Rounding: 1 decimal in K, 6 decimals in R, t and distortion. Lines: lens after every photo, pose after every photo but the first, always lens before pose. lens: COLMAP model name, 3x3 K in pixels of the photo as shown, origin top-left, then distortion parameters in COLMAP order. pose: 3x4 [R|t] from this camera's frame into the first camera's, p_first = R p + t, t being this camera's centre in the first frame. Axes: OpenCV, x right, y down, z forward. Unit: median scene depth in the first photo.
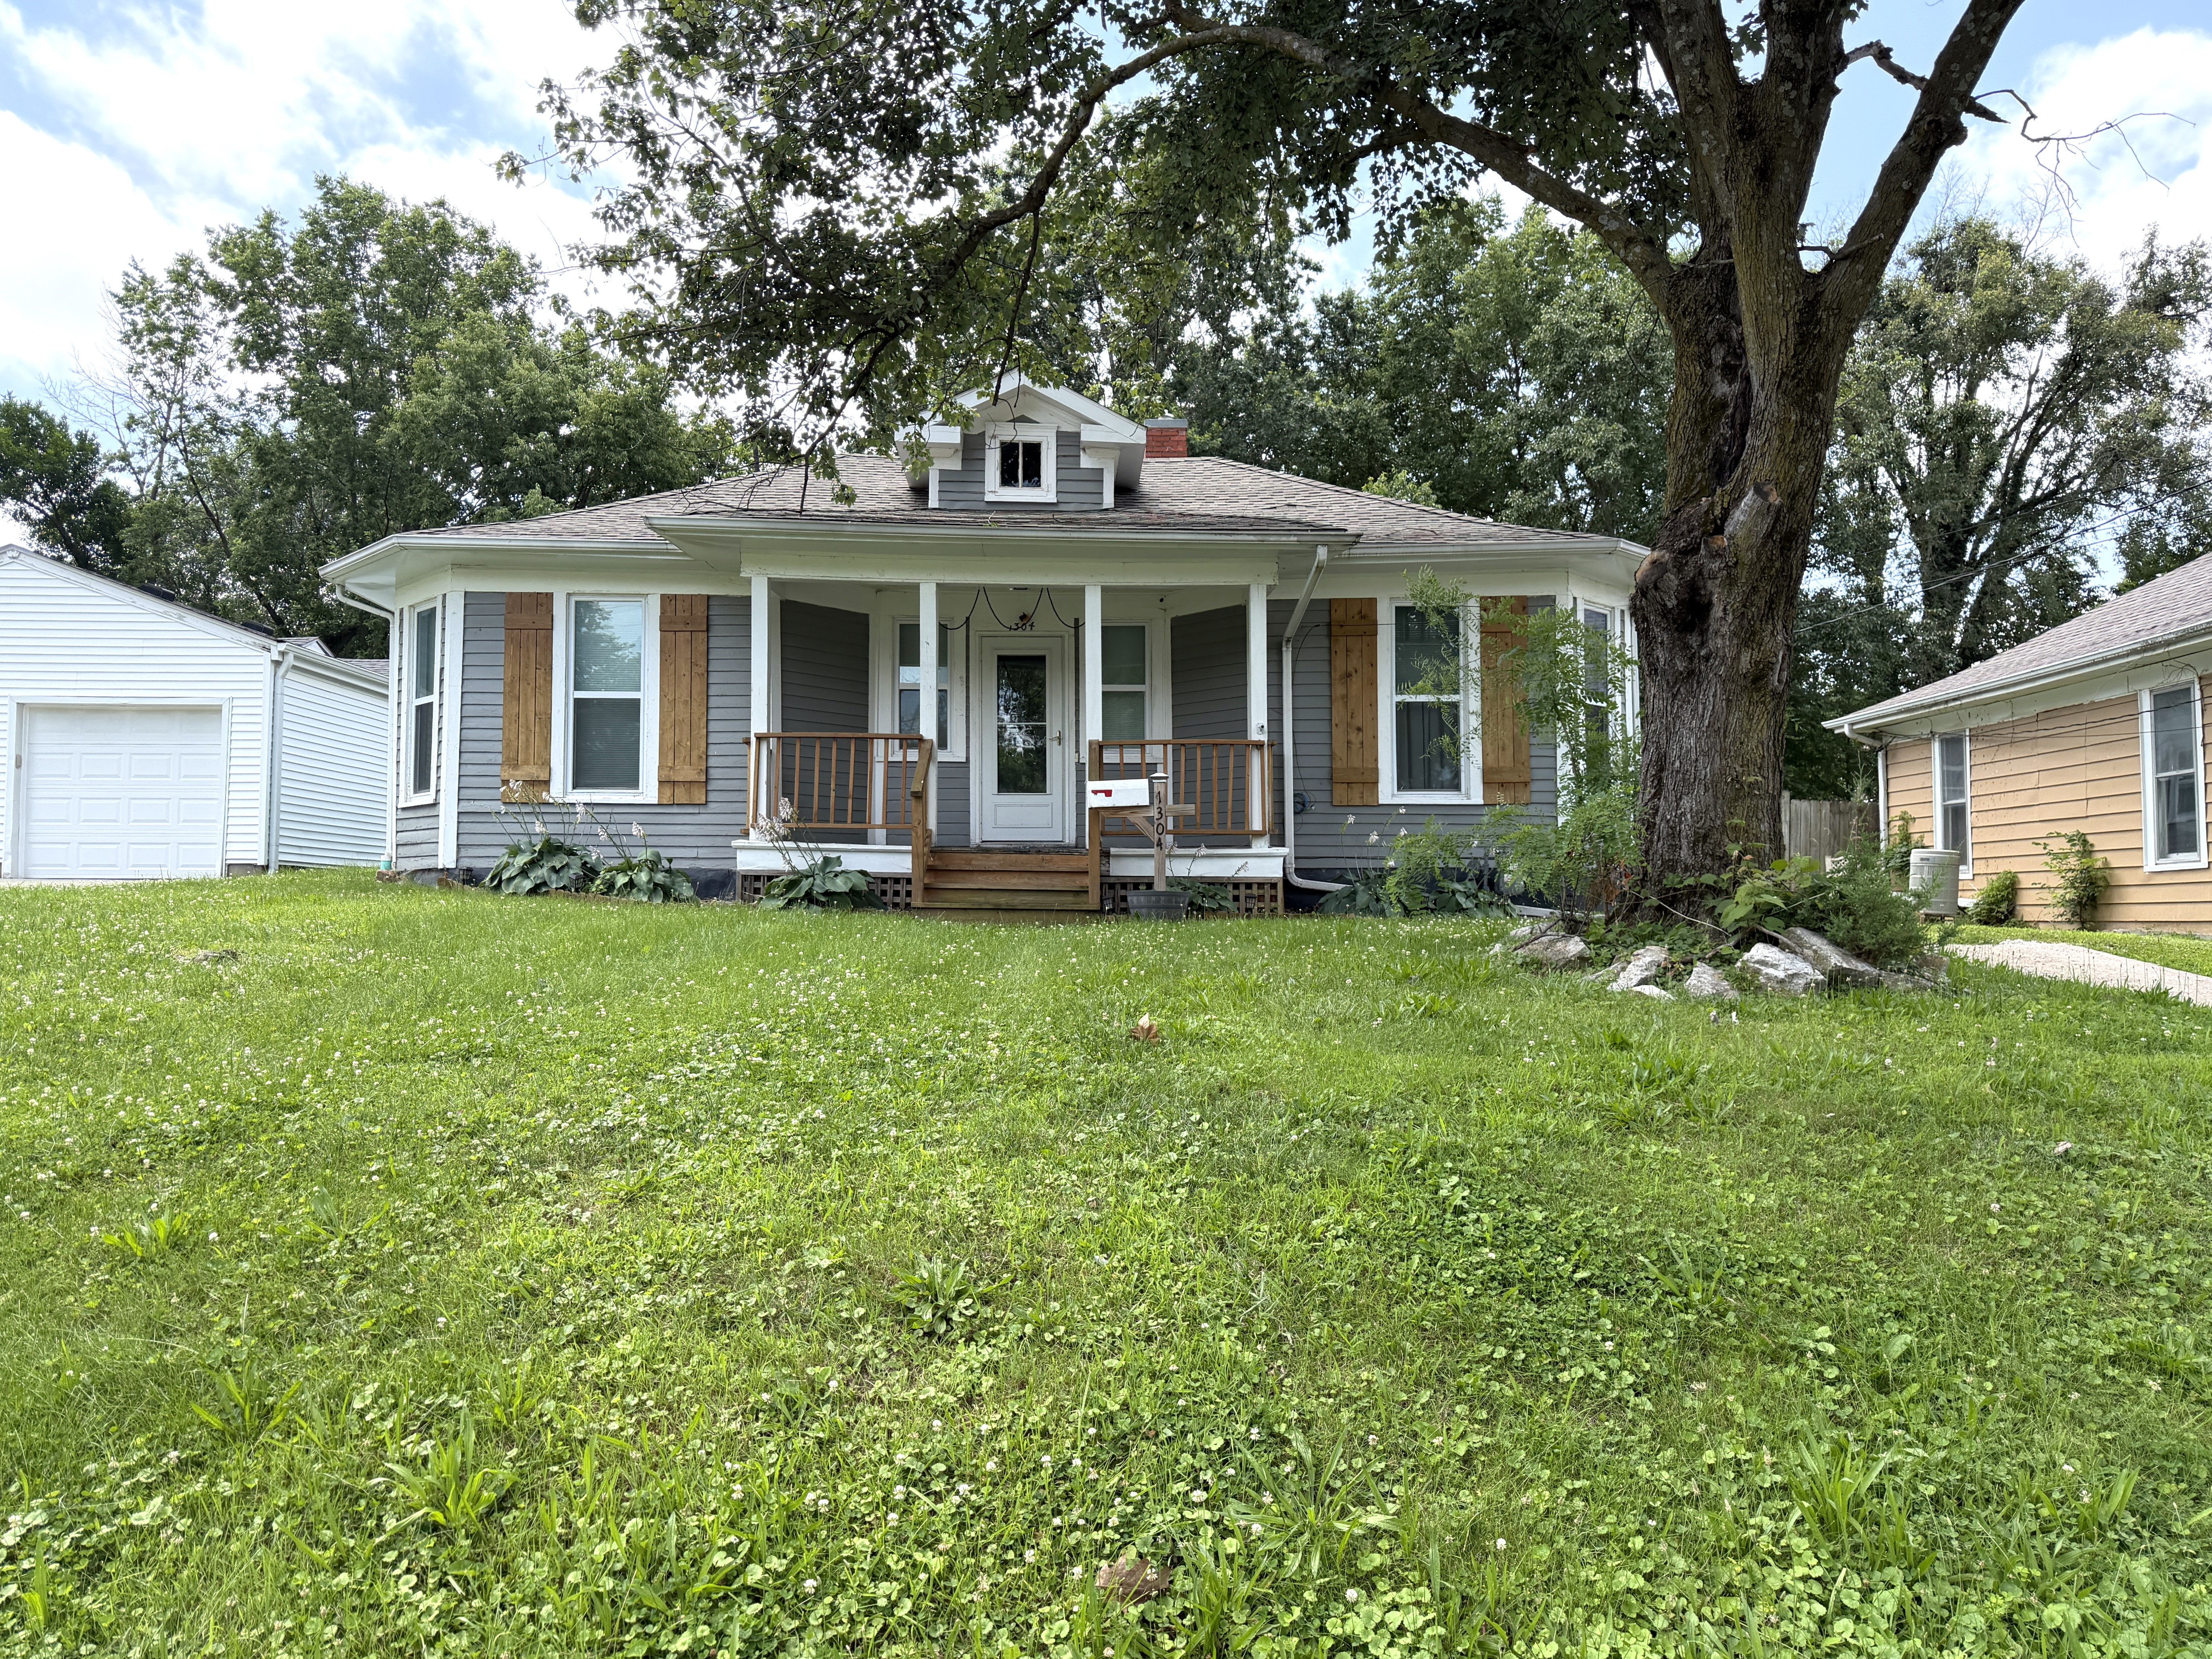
lens RADIAL K [[1540.6, 0, 1100.5], [0, 1540.6, 850.8], [0, 0, 1]] dist [0.000568, -0.184429]
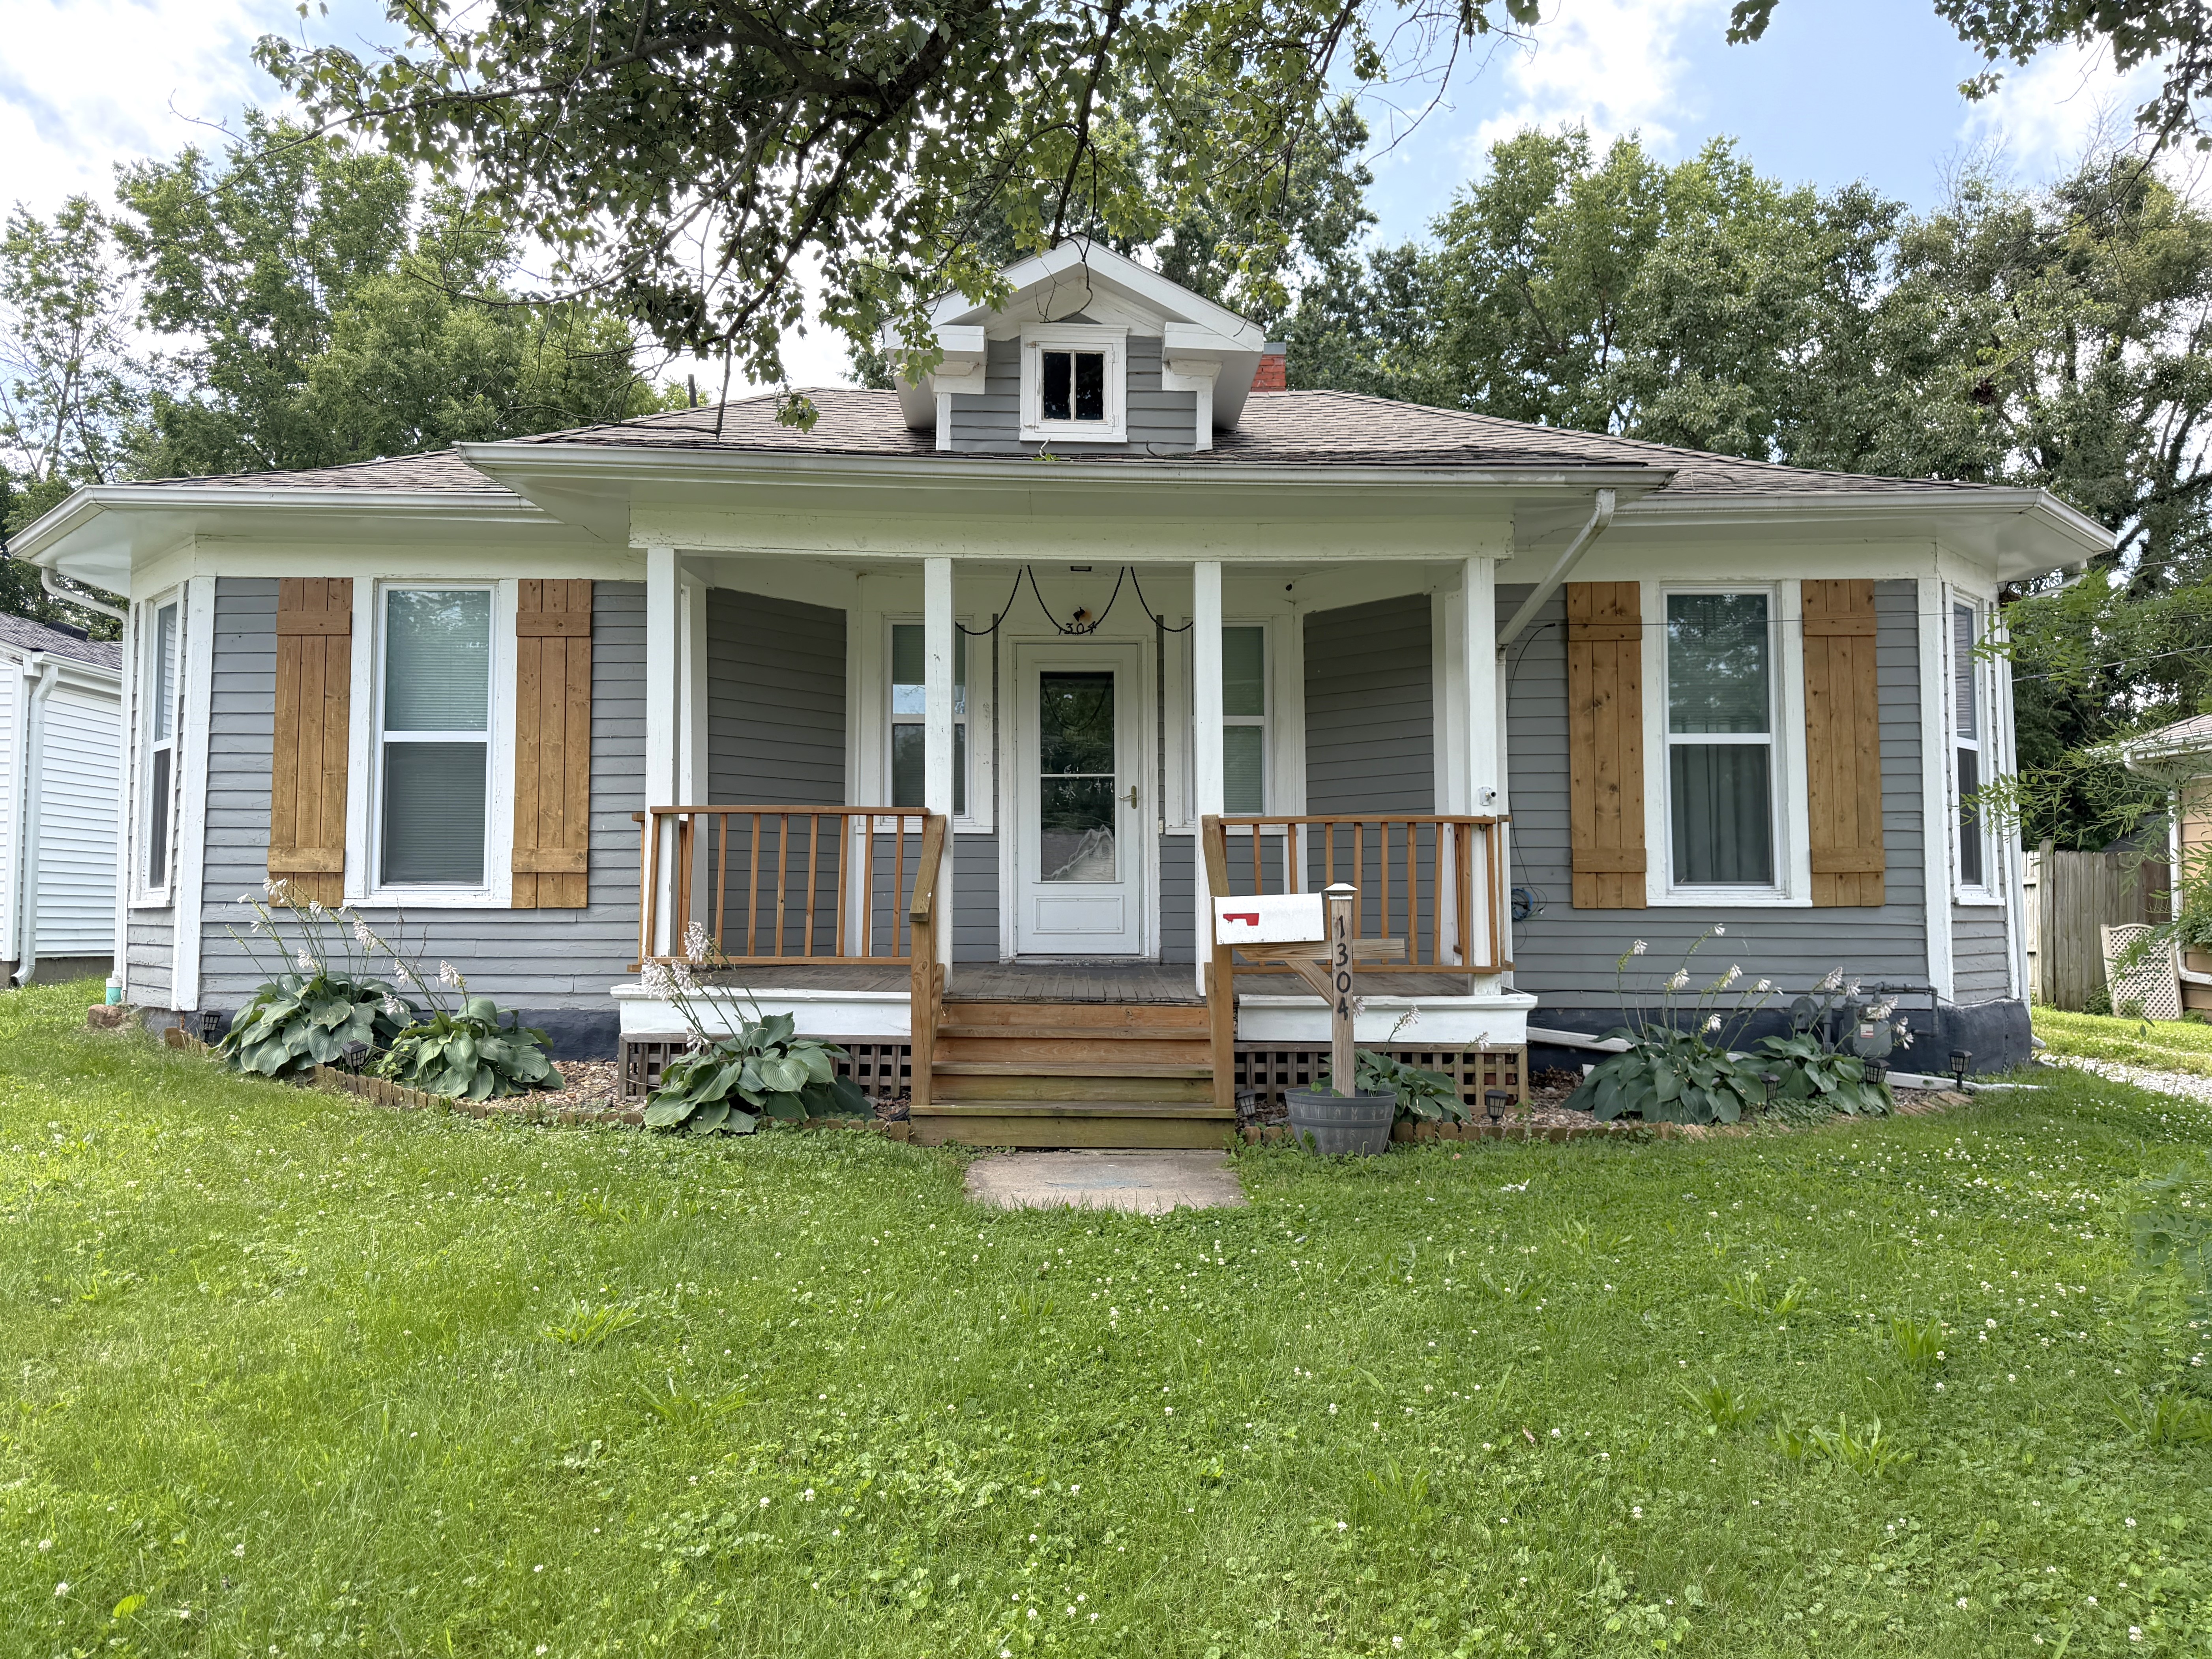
lens RADIAL K [[1549.5, 0, 1106.0], [0, 1549.5, 829.5], [0, 0, 1]] dist [-0.000470, -0.128416]
pose [[0.999996, -0.002446, 0.001539, -0.043160], [0.002463, 0.999935, -0.011134, -0.055559], [-0.001512, 0.011138, 0.999937, 0.361401]]
